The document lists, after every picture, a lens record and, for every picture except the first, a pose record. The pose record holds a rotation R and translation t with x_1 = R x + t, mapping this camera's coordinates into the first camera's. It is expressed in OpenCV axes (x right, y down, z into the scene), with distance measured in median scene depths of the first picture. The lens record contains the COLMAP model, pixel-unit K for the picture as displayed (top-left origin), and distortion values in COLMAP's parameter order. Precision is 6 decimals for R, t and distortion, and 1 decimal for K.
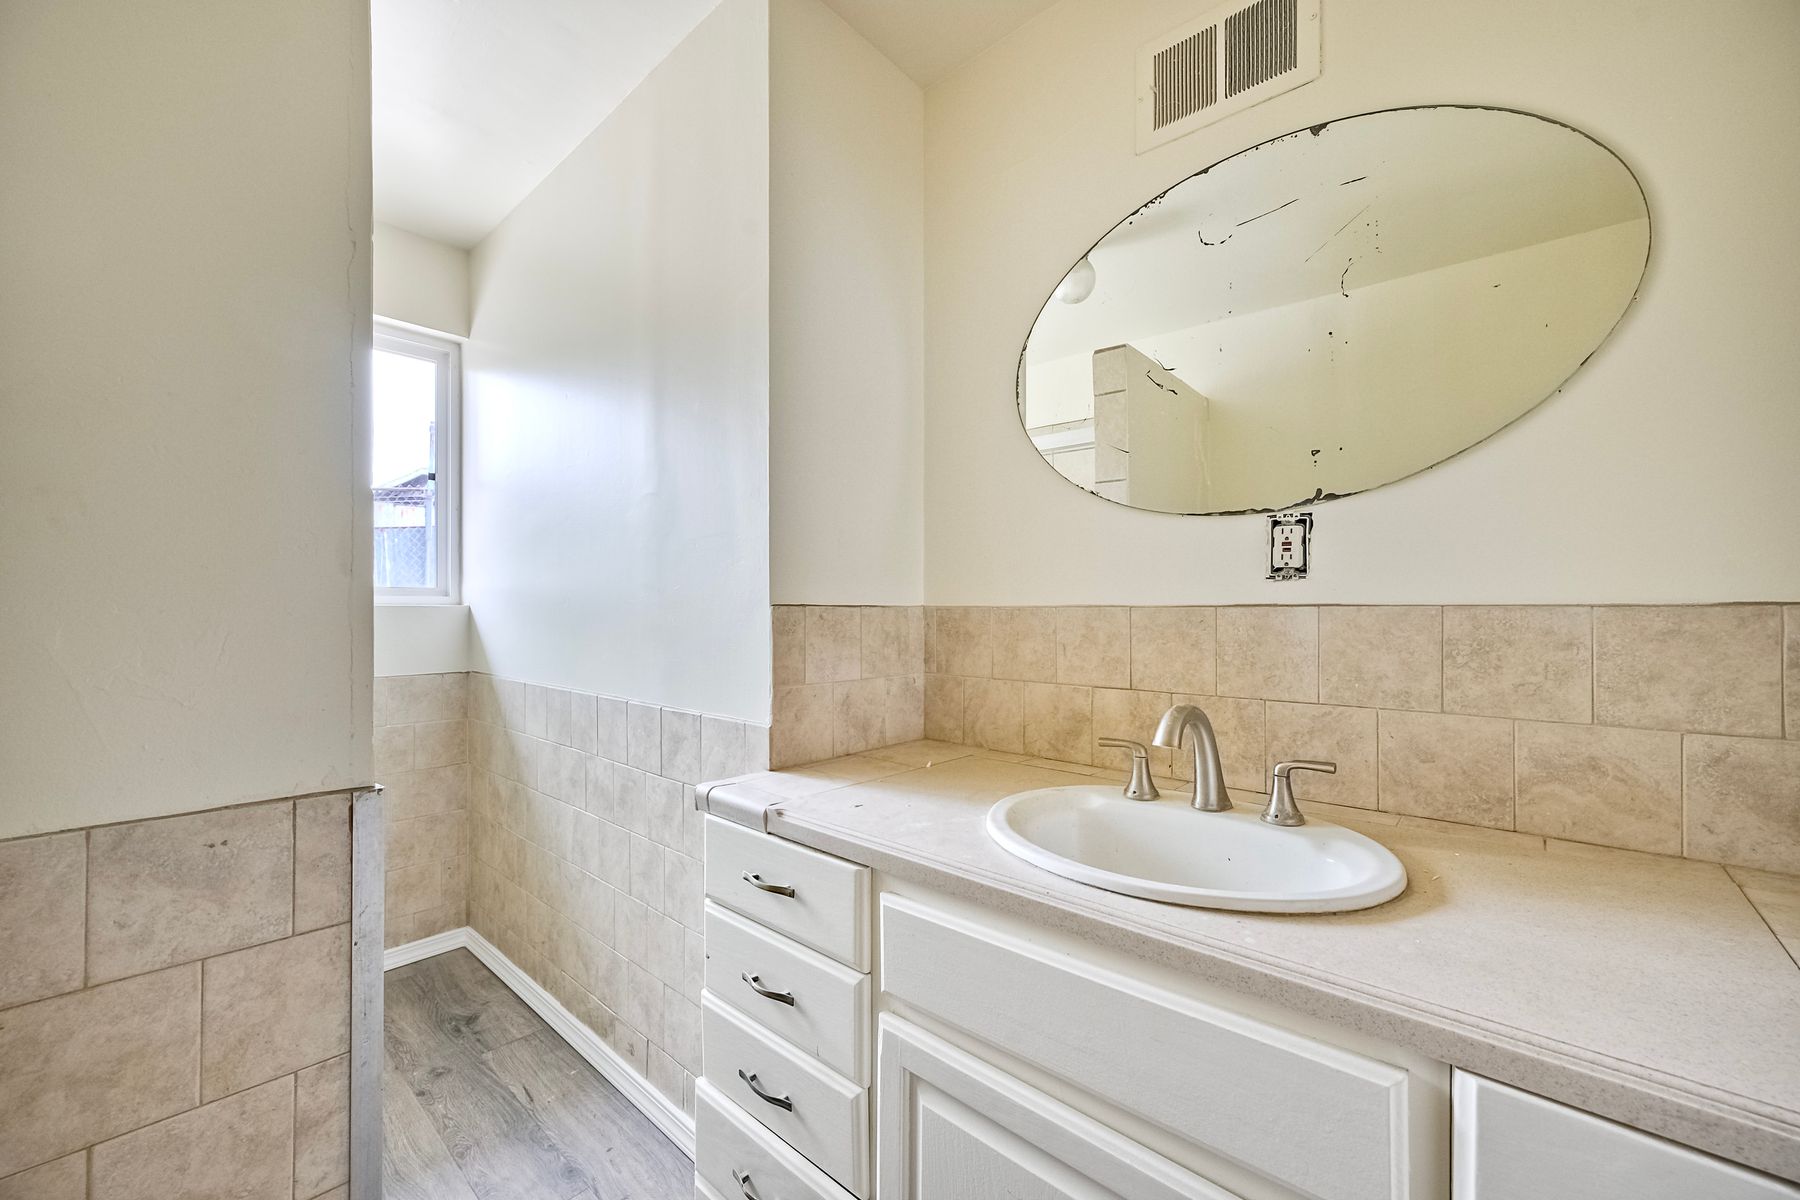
lens RADIAL K [[711.3, 0, 902.3], [0, 711.3, 604.8], [0, 0, 1]] dist [0.003774, 0.000427]
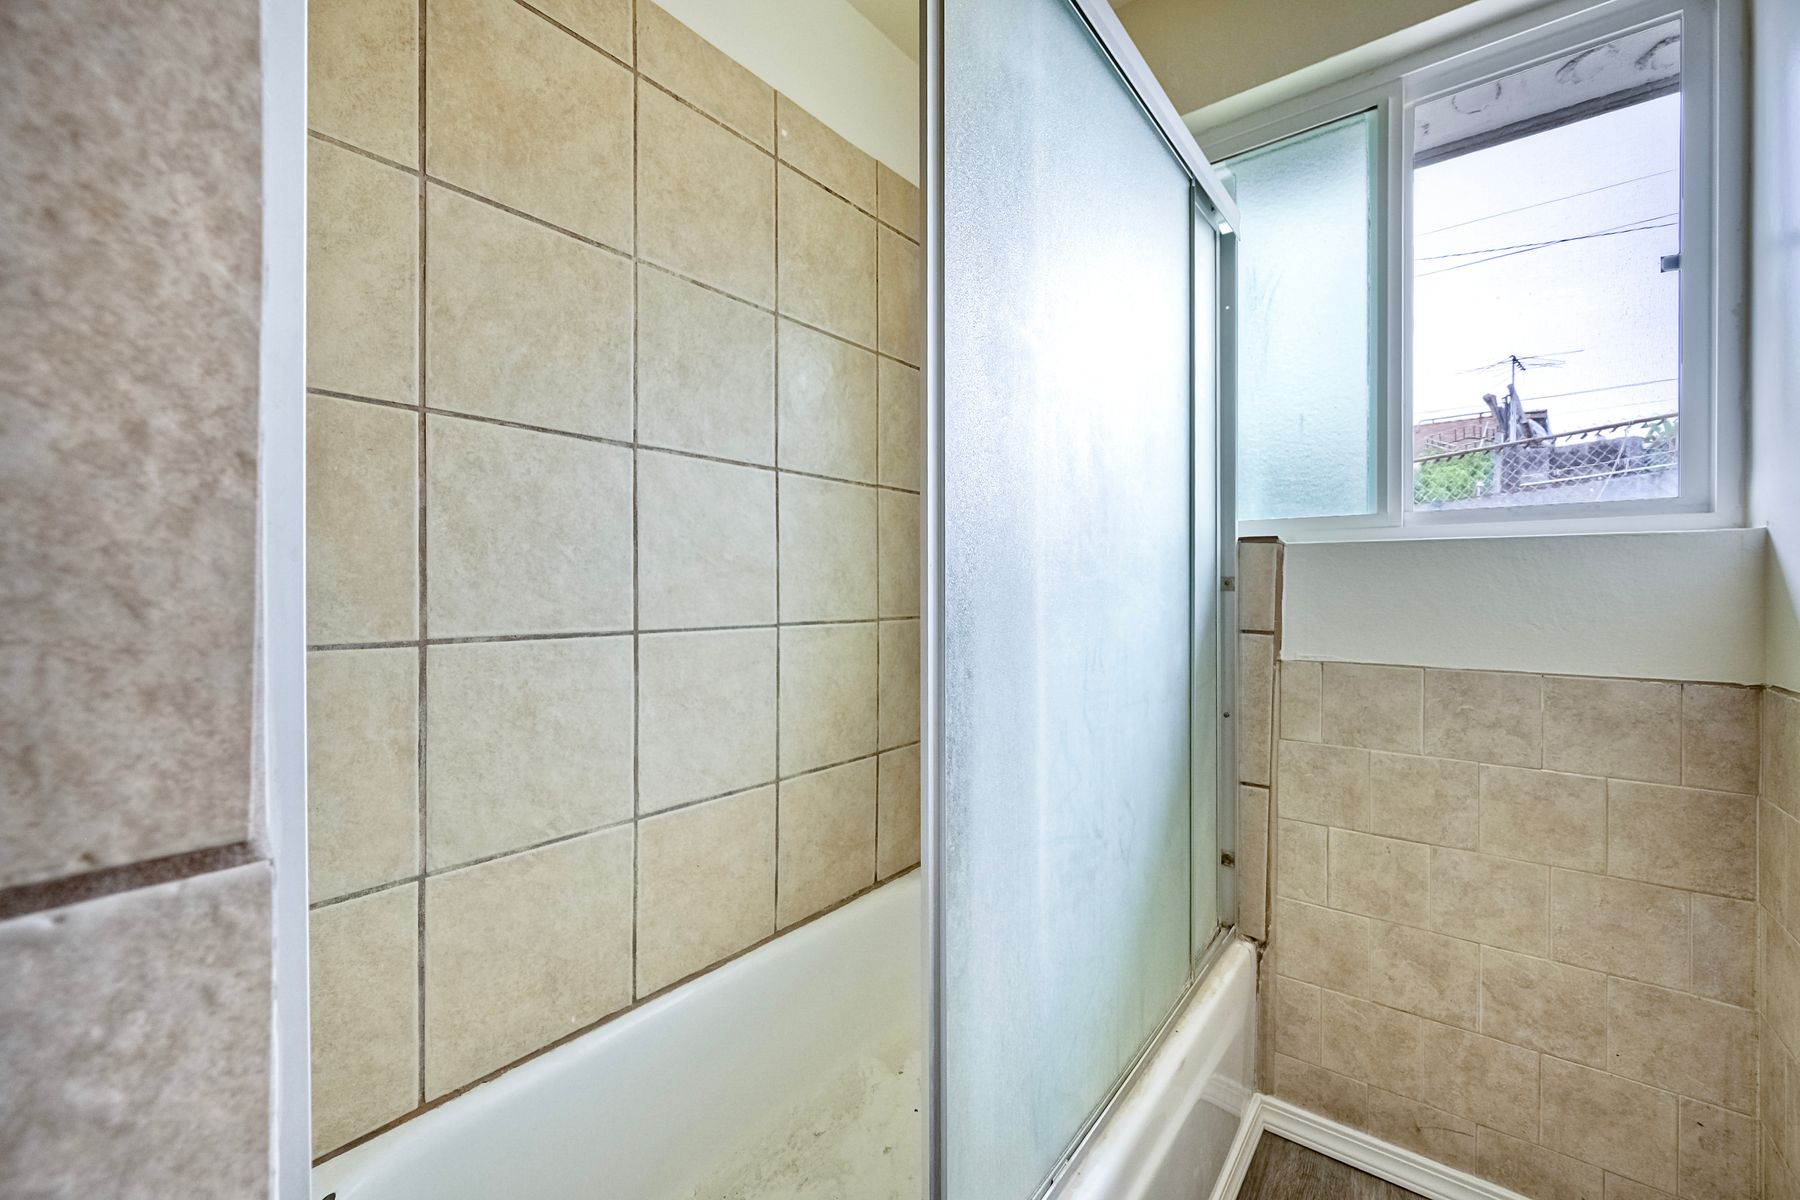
lens RADIAL K [[711.3, 0, 903.5], [0, 711.3, 596.1], [0, 0, 1]] dist [0.003774, 0.000427]
pose [[0.048917, 0.011406, -0.998738, -0.221128], [0.003897, 0.999925, 0.011611, 0.035368], [0.998795, -0.004460, 0.048869, 0.489102]]
